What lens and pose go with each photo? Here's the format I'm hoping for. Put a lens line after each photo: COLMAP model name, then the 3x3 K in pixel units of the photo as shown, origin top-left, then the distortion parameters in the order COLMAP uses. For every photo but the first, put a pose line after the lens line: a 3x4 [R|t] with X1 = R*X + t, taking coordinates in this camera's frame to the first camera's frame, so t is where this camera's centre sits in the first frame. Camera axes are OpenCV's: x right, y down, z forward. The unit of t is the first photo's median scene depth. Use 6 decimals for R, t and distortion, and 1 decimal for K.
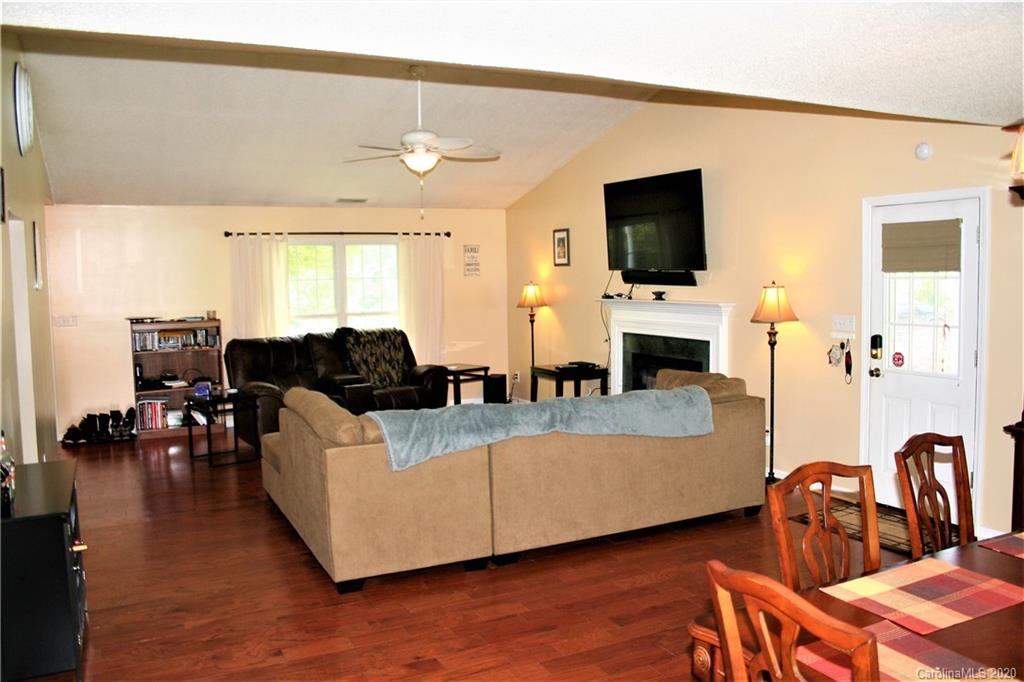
lens RADIAL K [[845.6, 0, 512.3], [0, 845.6, 340.2], [0, 0, 1]] dist [-0.157521, 0.123527]
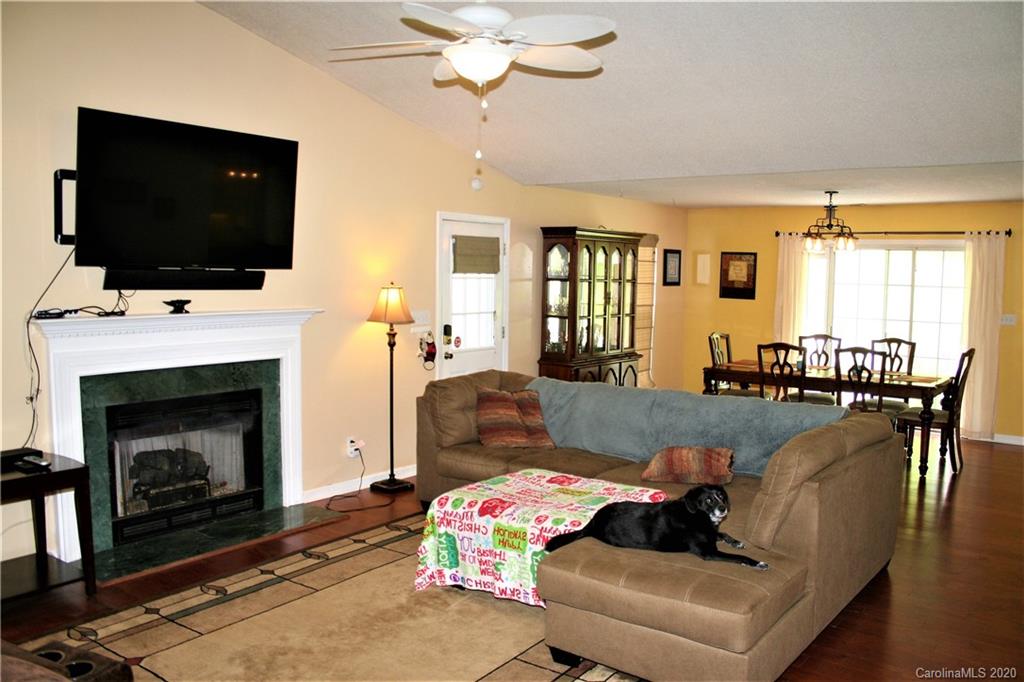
lens RADIAL K [[845.6, 0, 520.8], [0, 845.6, 344.3], [0, 0, 1]] dist [-0.157521, 0.123527]
pose [[-0.437866, -0.068141, 0.896454, -0.657691], [0.064339, 0.992192, 0.106844, -0.094205], [-0.896735, 0.104460, -0.430063, 1.298671]]
